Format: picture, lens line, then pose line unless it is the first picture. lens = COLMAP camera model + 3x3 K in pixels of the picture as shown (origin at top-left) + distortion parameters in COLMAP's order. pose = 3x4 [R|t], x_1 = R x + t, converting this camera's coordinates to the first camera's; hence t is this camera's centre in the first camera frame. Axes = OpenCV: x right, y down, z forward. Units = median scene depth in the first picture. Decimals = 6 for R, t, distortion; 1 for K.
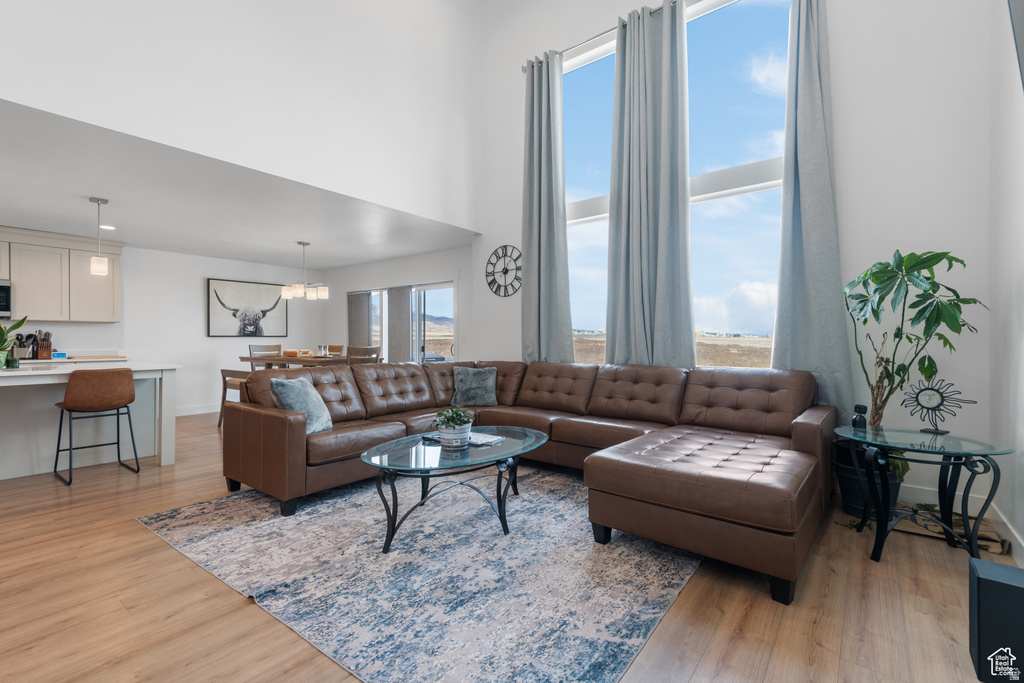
lens RADIAL K [[459.3, 0, 506.9], [0, 459.3, 338.9], [0, 0, 1]] dist [0.025291, -0.010449]
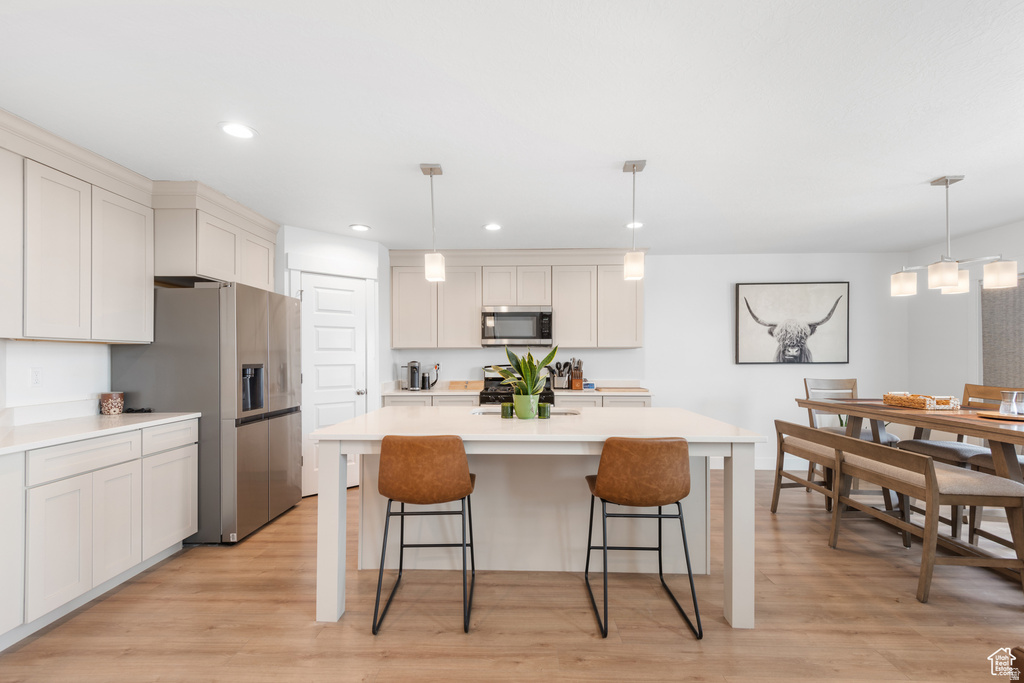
lens RADIAL K [[459.3, 0, 510.8], [0, 459.3, 358.6], [0, 0, 1]] dist [0.025291, -0.010449]
pose [[0.596287, 0.002532, -0.802767, -0.449020], [0.004363, 0.999970, 0.006395, -0.031277], [0.802759, -0.007315, 0.596258, 0.464251]]
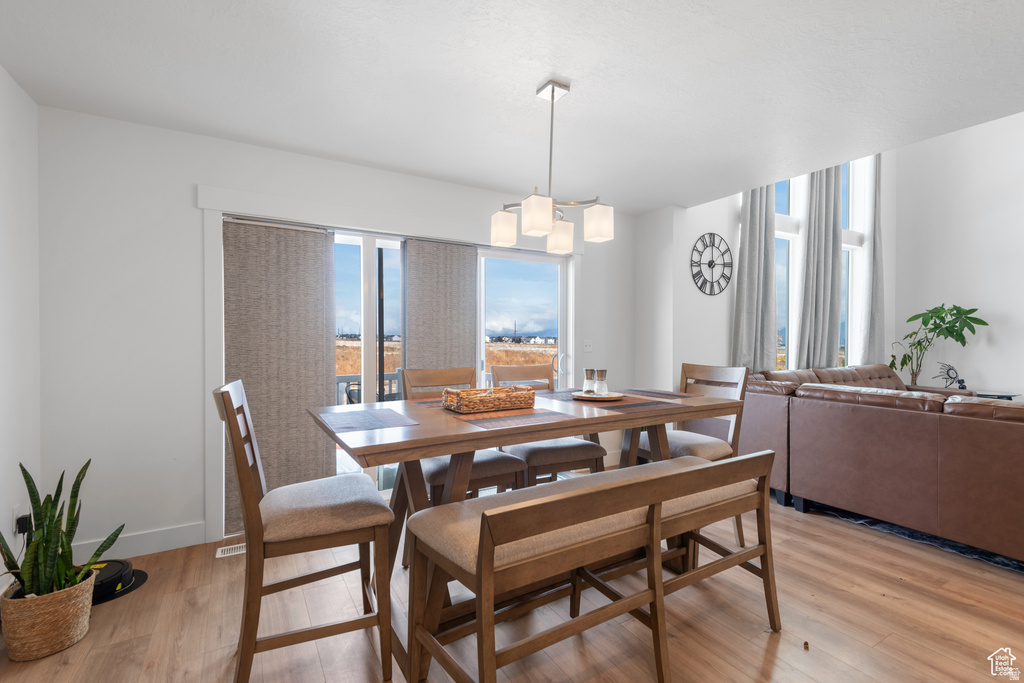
lens RADIAL K [[459.3, 0, 507.8], [0, 459.3, 342.1], [0, 0, 1]] dist [0.025291, -0.010449]
pose [[0.369798, -0.010960, 0.929048, -1.107921], [-0.007194, 0.999867, 0.014658, -0.021231], [-0.929085, -0.012104, 0.369669, 1.256396]]
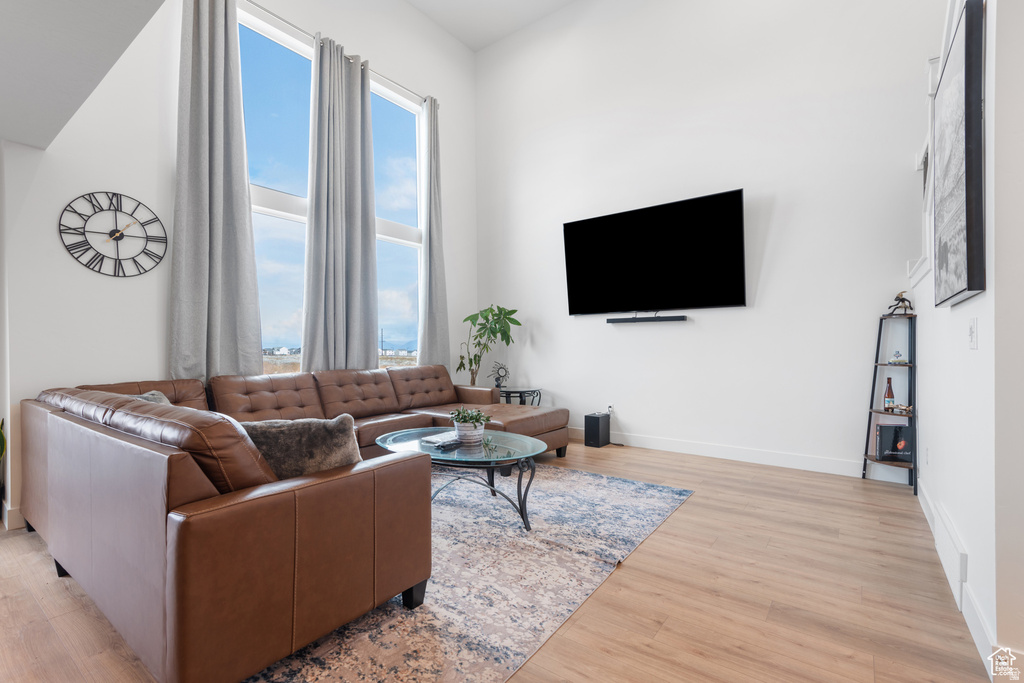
lens RADIAL K [[459.3, 0, 514.0], [0, 459.3, 349.2], [0, 0, 1]] dist [0.025291, -0.010449]
pose [[-0.029681, -0.005557, 0.999544, -0.781961], [0.000485, 0.999984, 0.005573, 0.002141], [-0.999559, 0.000650, -0.029678, 0.592835]]
